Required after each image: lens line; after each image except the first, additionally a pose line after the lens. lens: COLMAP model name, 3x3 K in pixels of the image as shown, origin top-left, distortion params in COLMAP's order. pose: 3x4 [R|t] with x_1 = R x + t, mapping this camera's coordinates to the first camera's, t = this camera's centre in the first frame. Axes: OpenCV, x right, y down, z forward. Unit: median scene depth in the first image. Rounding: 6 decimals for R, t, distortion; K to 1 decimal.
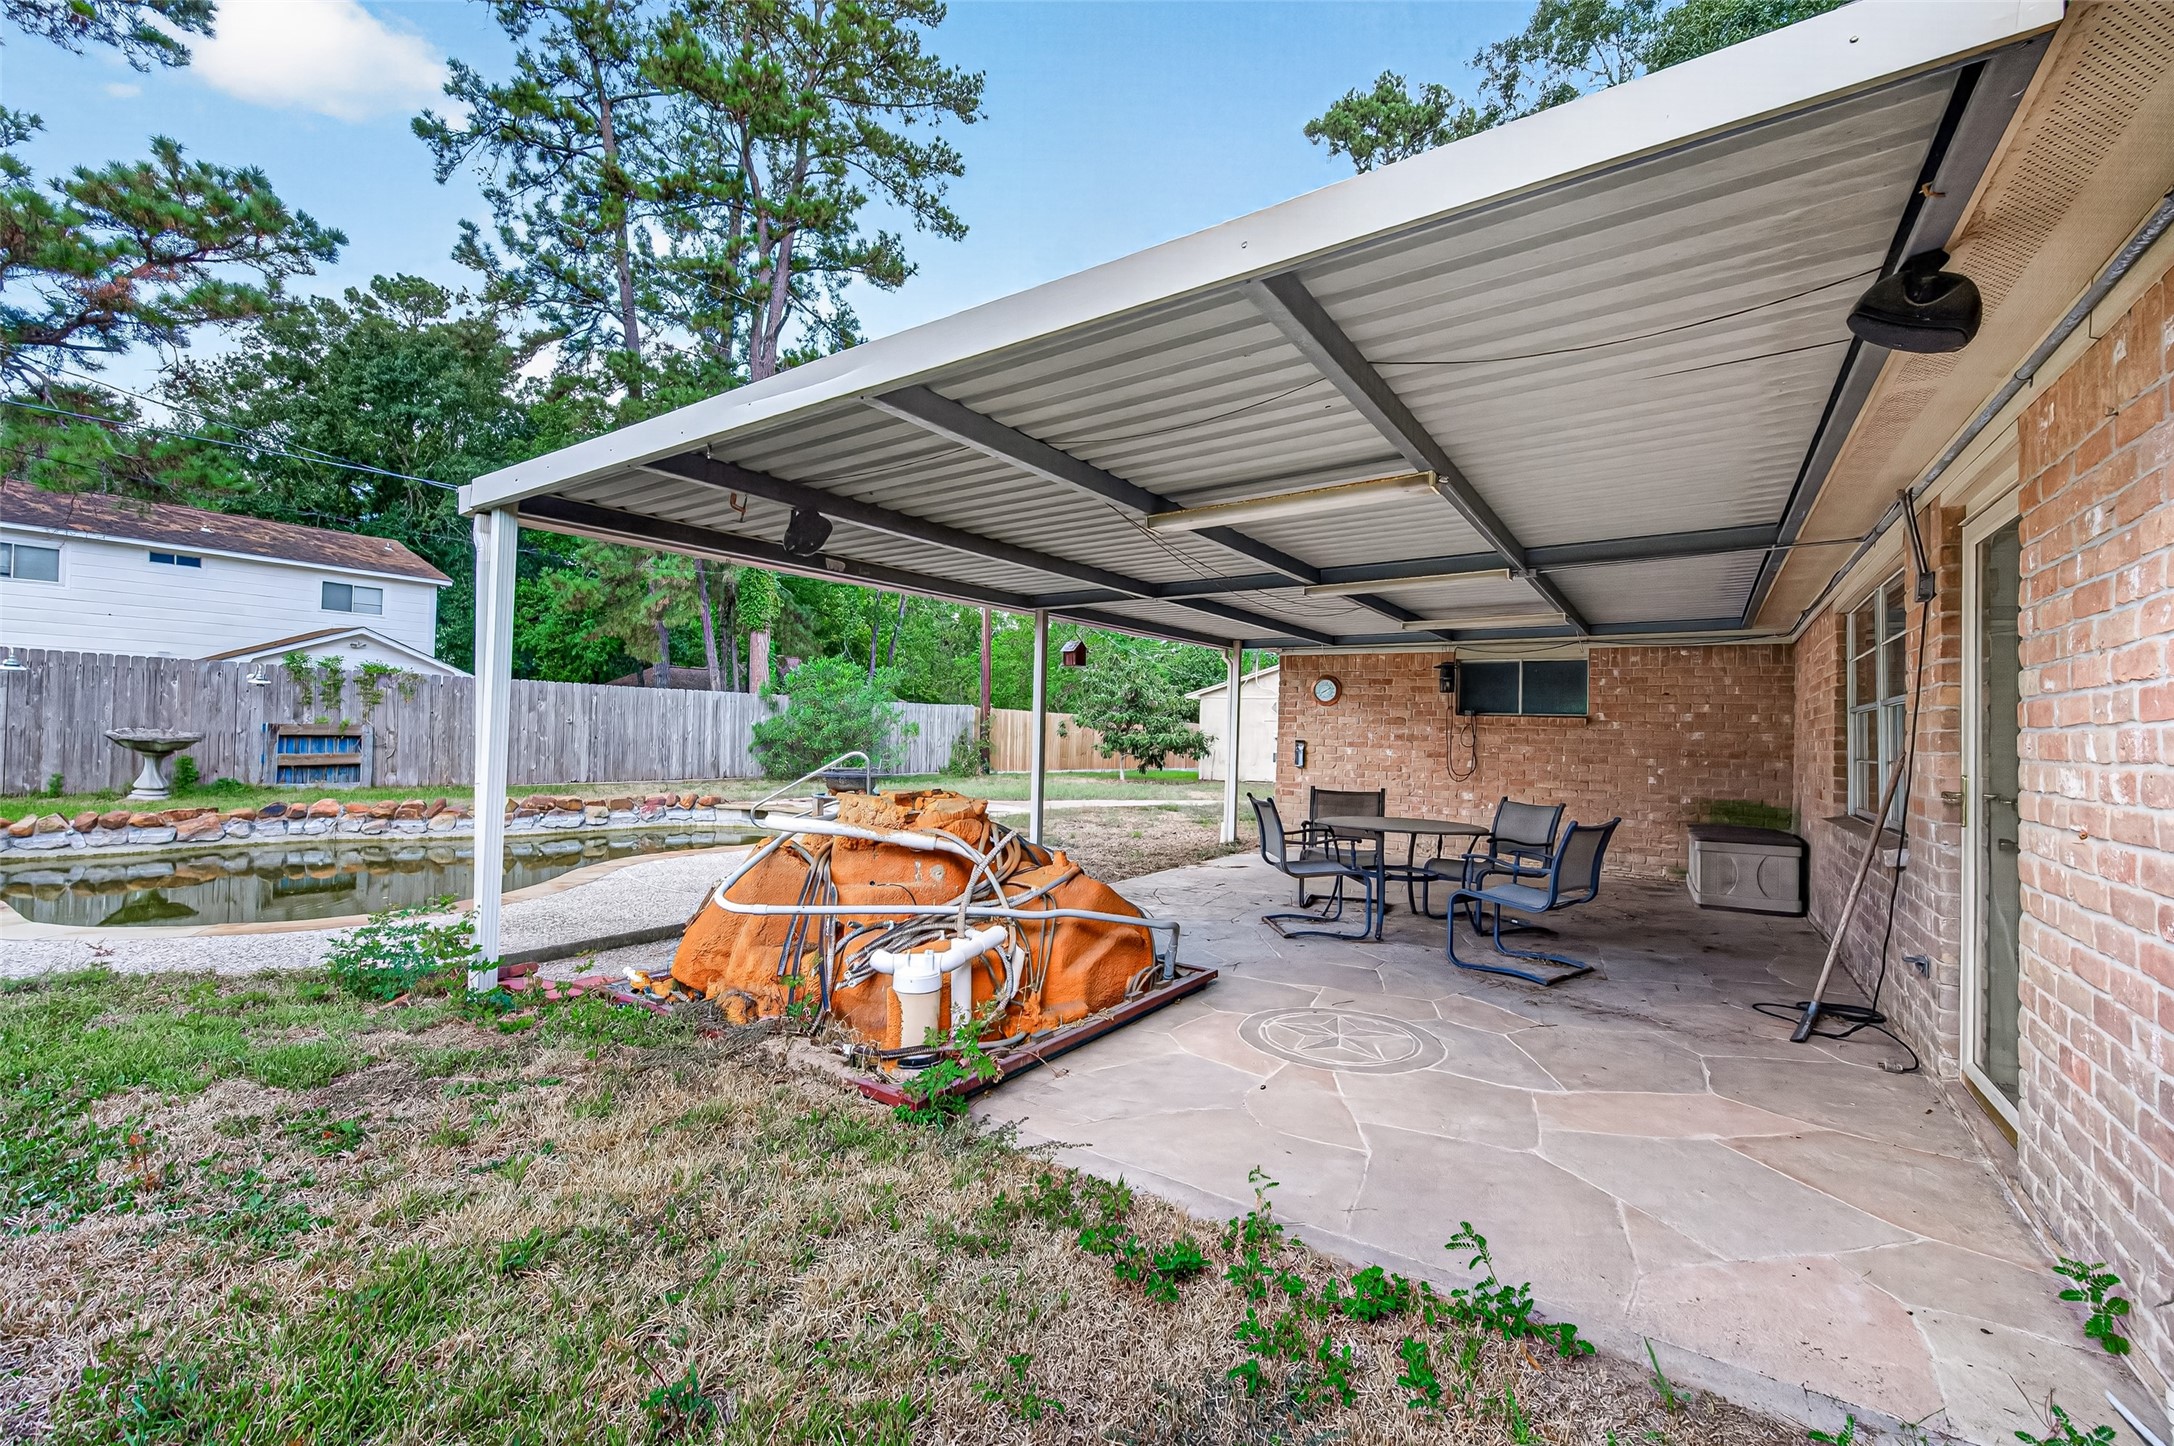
lens RADIAL K [[853.4, 0, 1084.8], [0, 853.4, 715.1], [0, 0, 1]] dist [0.009078, -0.002858]
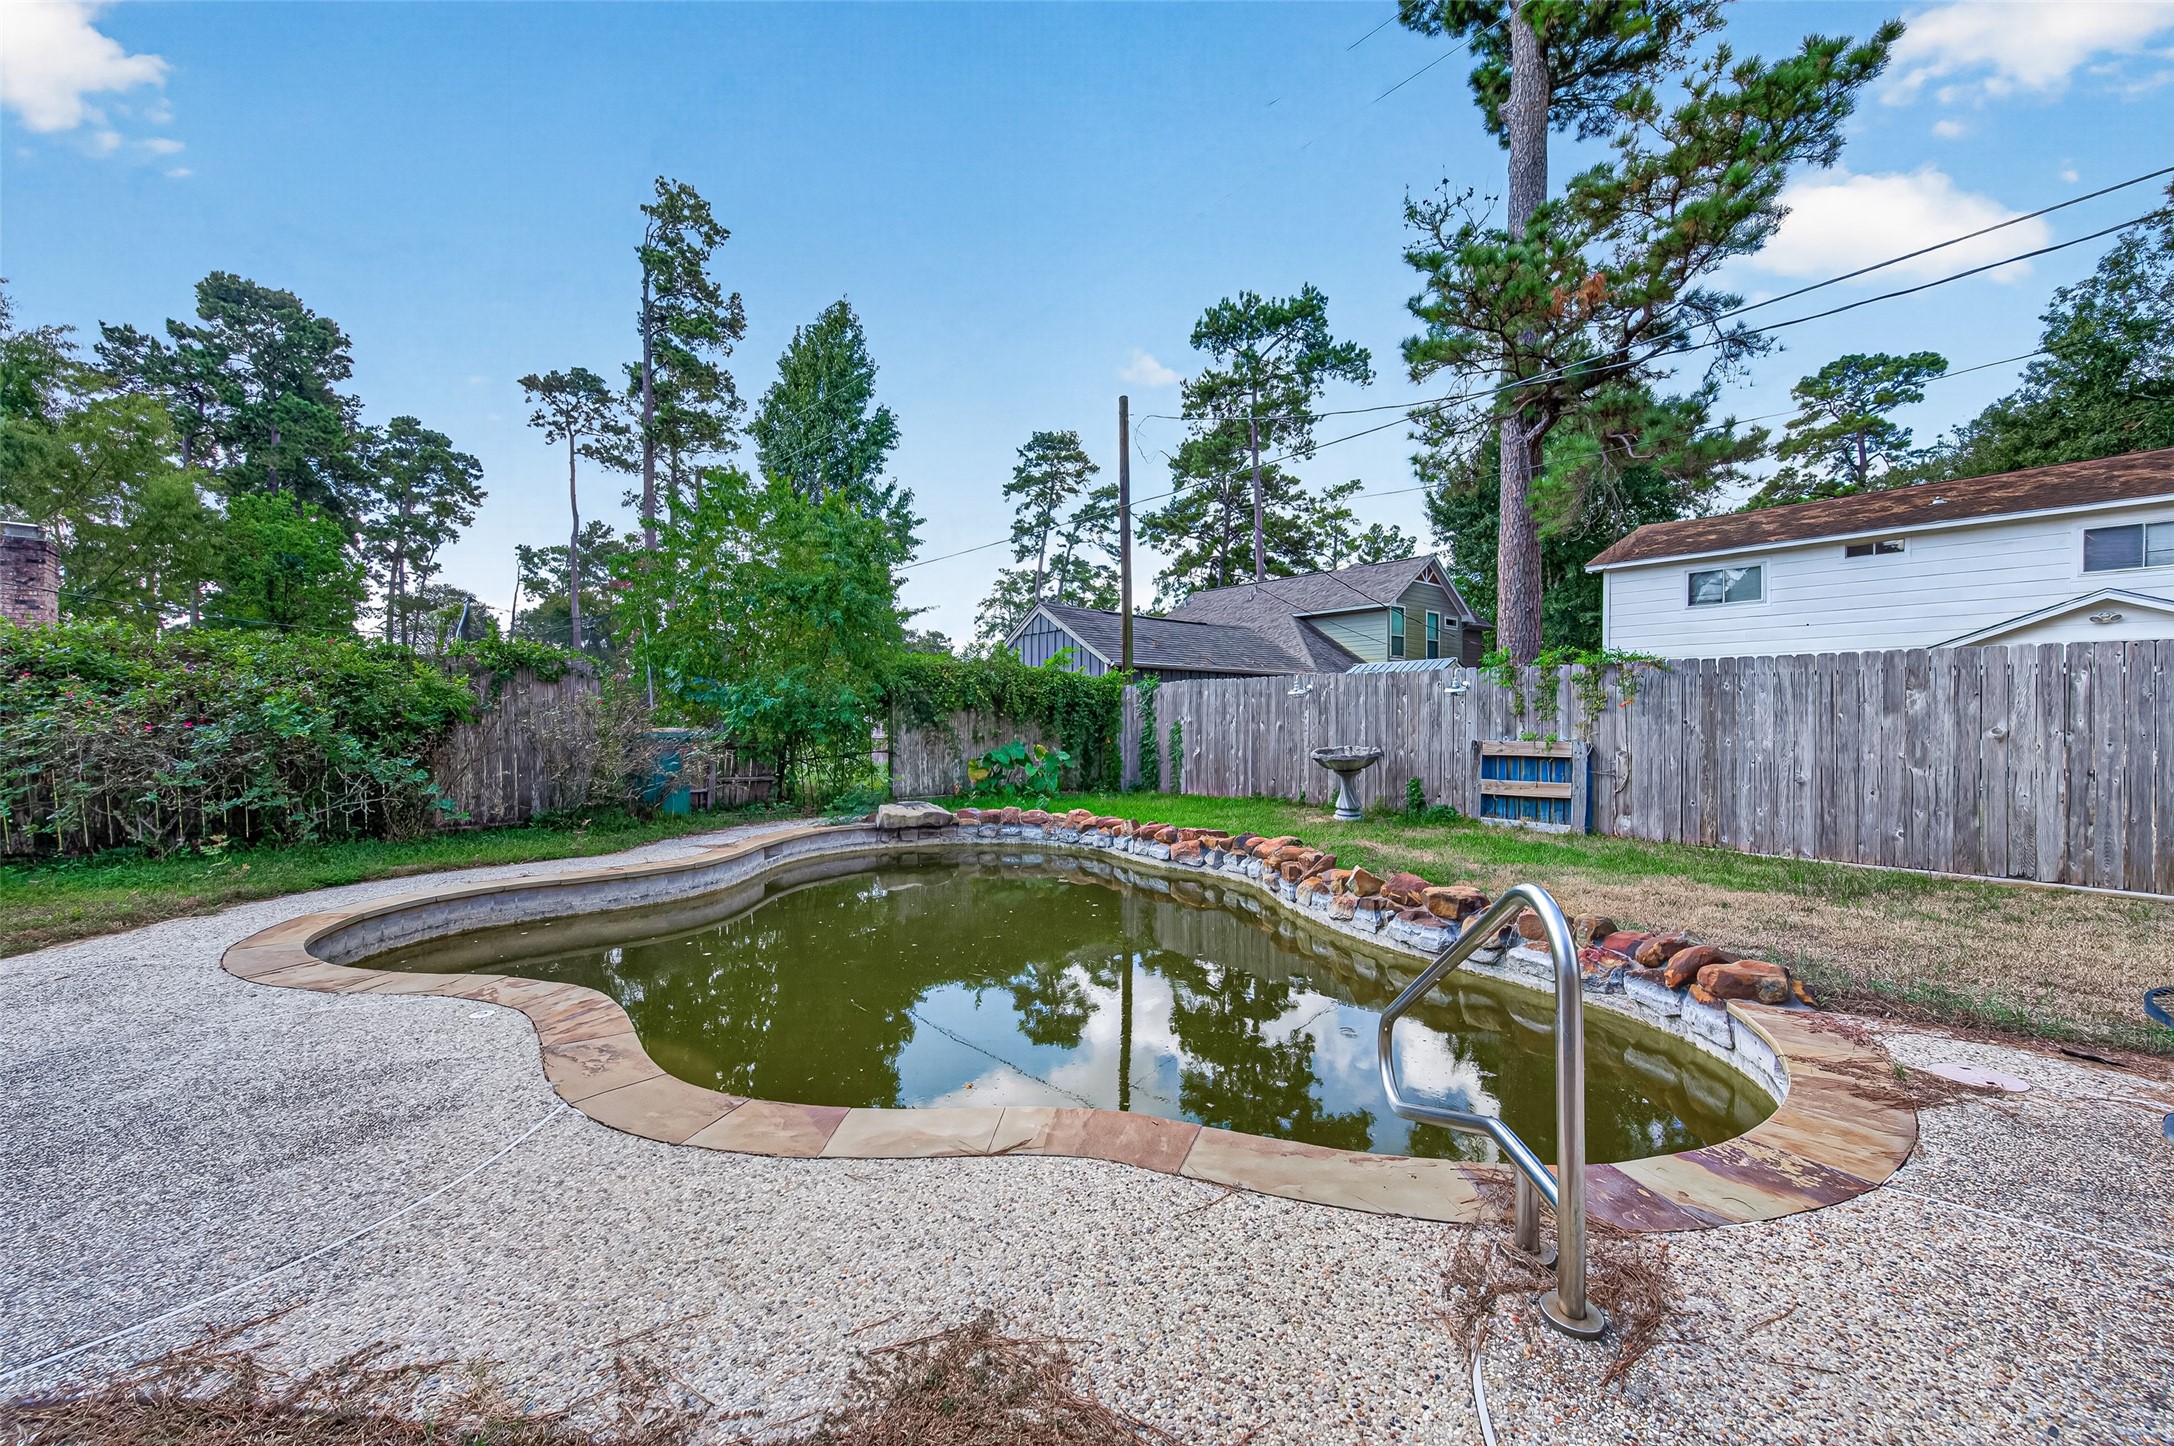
lens RADIAL K [[853.4, 0, 1080.1], [0, 853.4, 719.6], [0, 0, 1]] dist [0.009078, -0.002858]
pose [[-0.283679, -0.027803, -0.958516, -0.039531], [0.006633, 0.999499, -0.030955, 0.007270], [0.958896, -0.015139, -0.283352, 0.506343]]
